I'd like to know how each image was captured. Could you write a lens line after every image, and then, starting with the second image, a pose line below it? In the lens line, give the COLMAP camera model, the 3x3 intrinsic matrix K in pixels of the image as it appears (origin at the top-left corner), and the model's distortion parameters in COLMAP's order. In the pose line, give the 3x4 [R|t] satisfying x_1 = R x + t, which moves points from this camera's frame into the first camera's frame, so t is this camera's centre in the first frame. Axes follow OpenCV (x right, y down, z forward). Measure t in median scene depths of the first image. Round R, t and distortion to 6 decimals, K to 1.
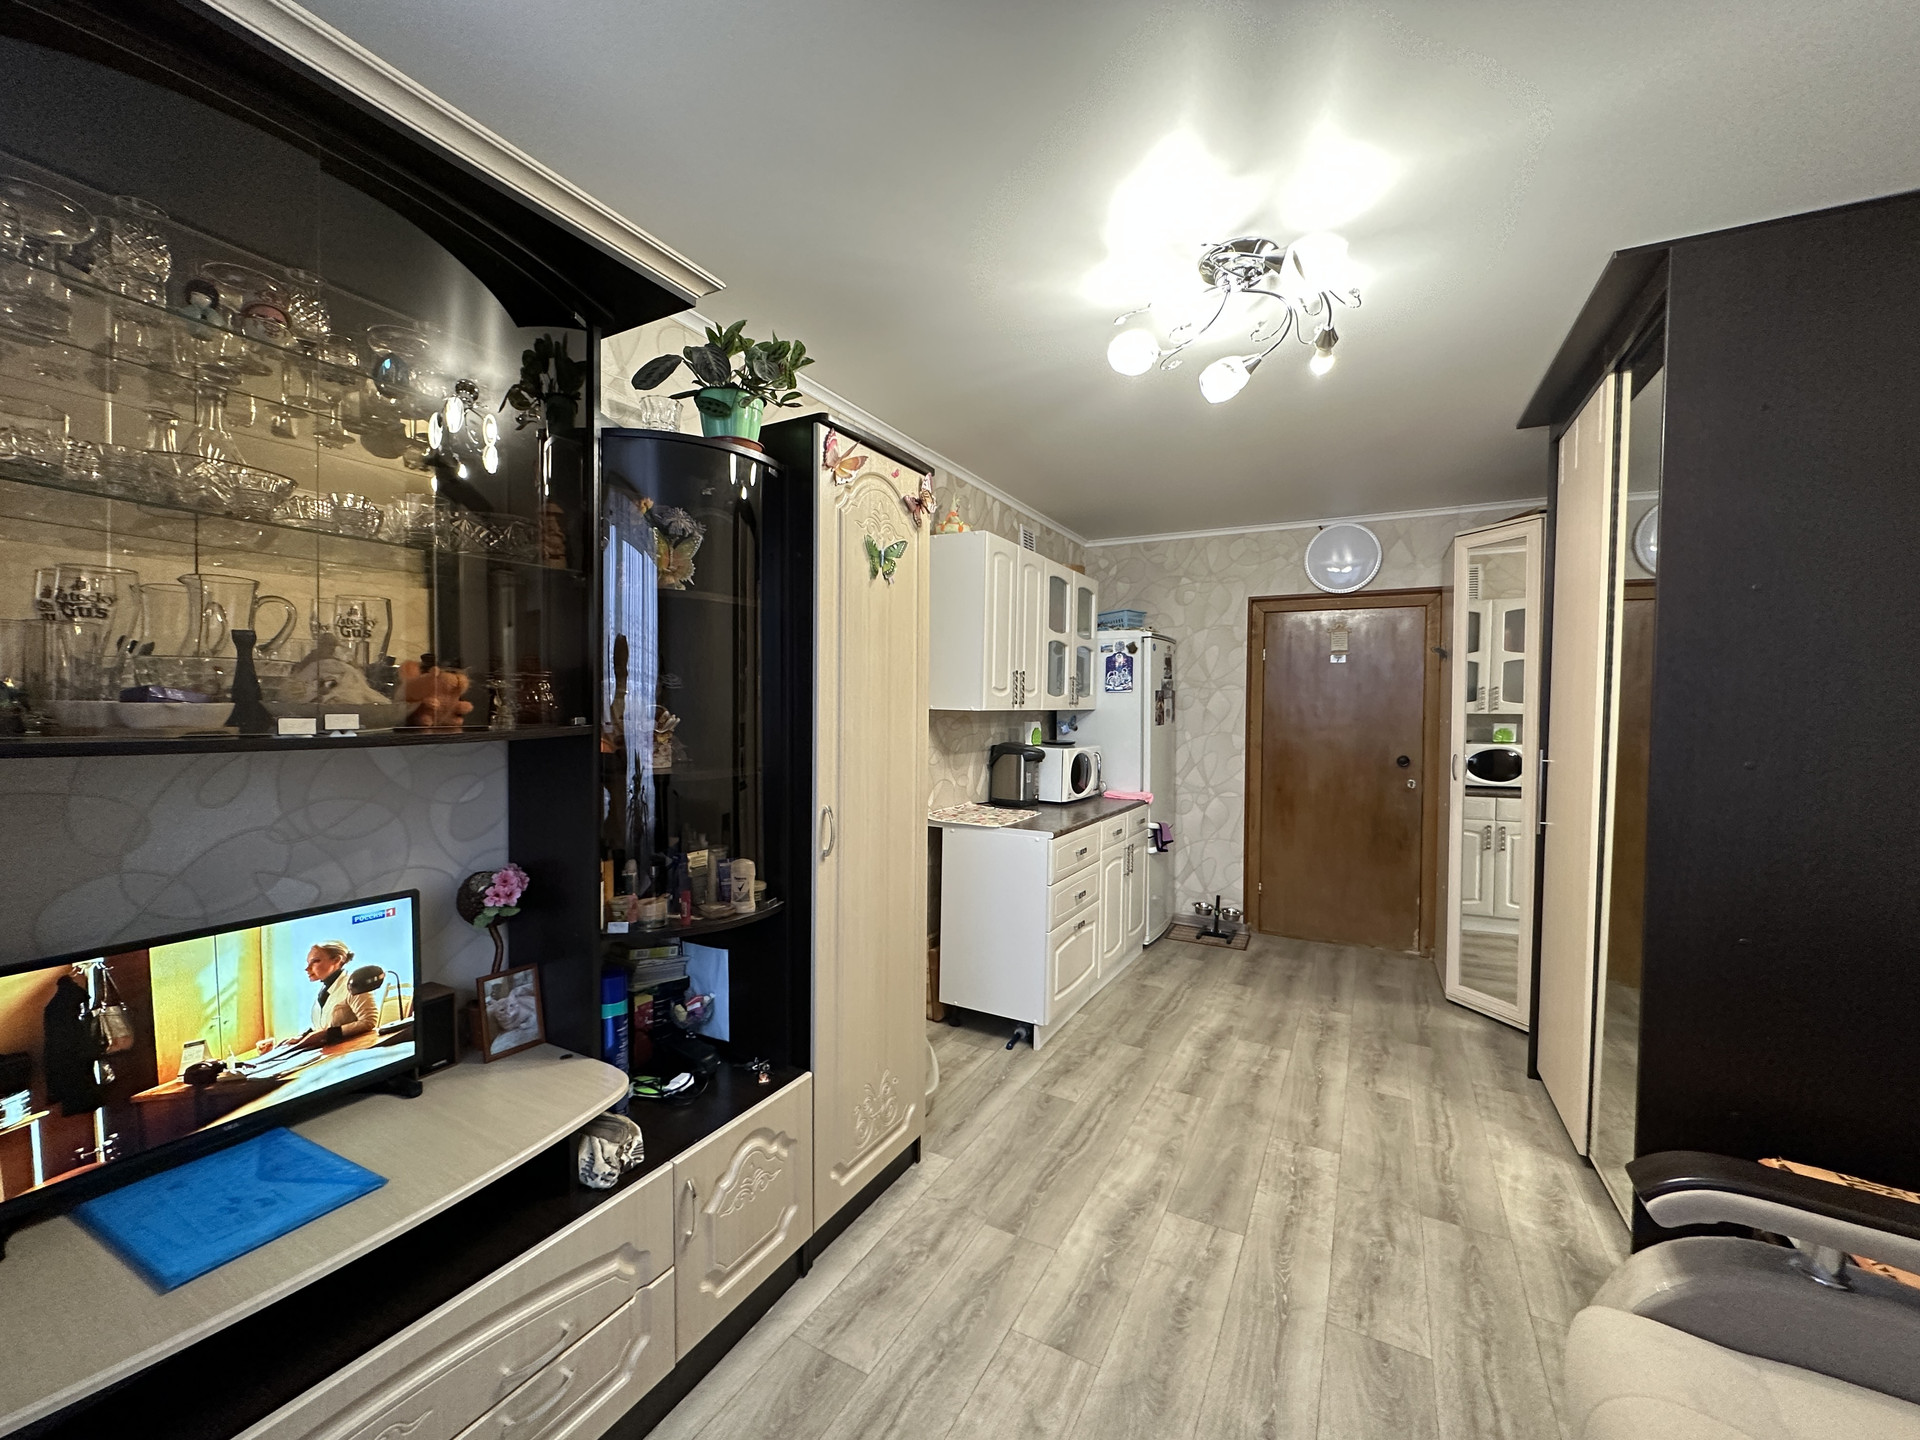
lens RADIAL K [[764.9, 0, 951.4], [0, 764.9, 724.6], [0, 0, 1]] dist [-0.001707, -0.000022]
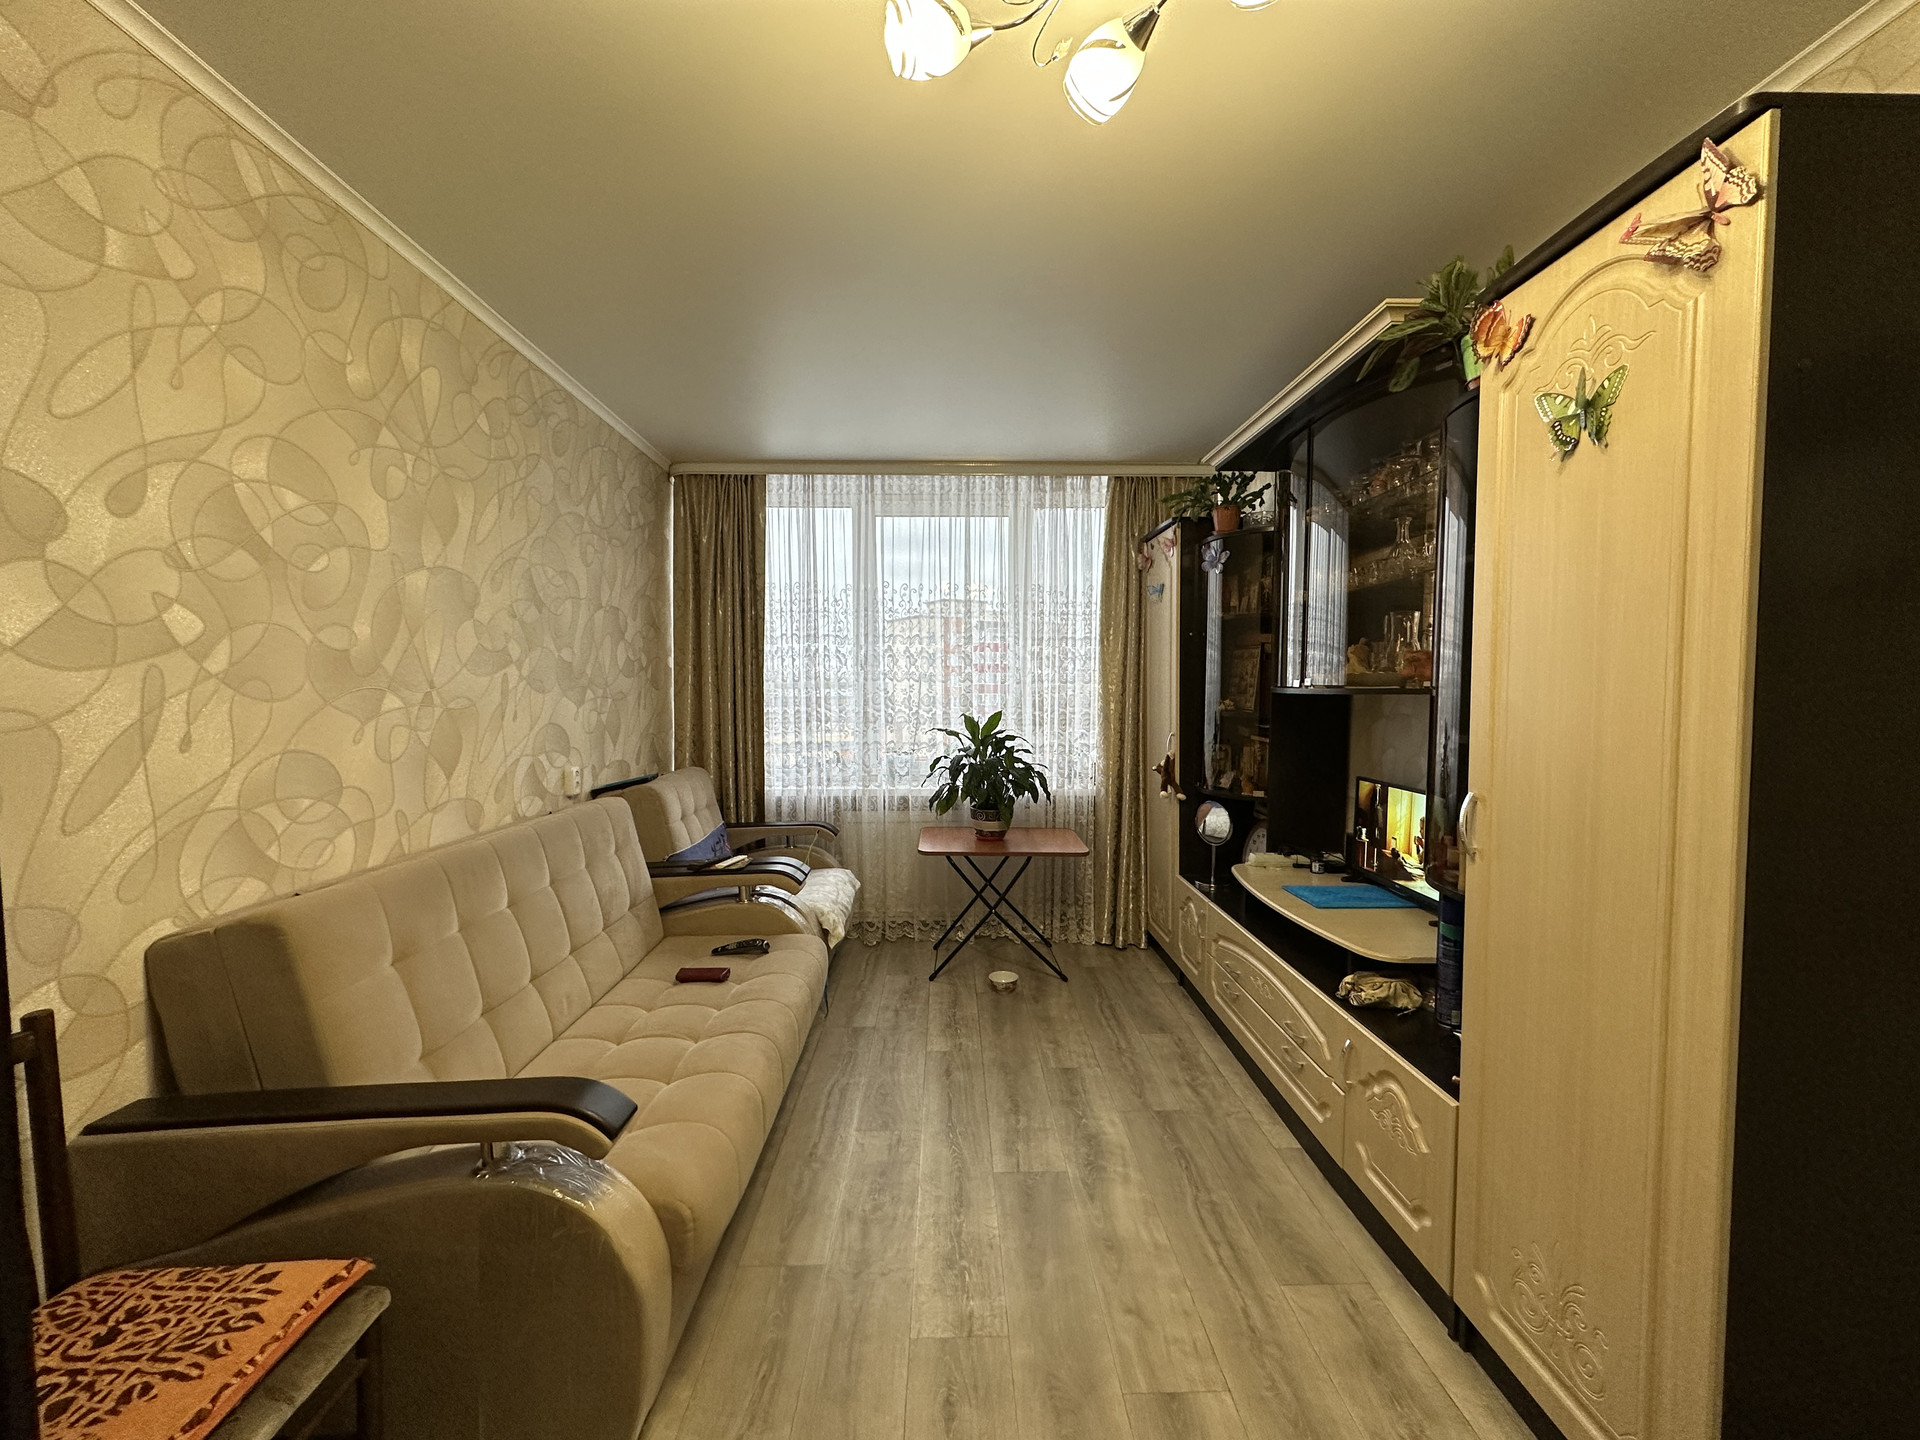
lens RADIAL K [[764.9, 0, 959.9], [0, 764.9, 719.4], [0, 0, 1]] dist [-0.001707, -0.000022]
pose [[-0.865515, 0.008304, -0.500814, 0.746471], [-0.024692, 0.997939, 0.059221, -0.008536], [0.500274, 0.063623, -0.863527, 1.456912]]
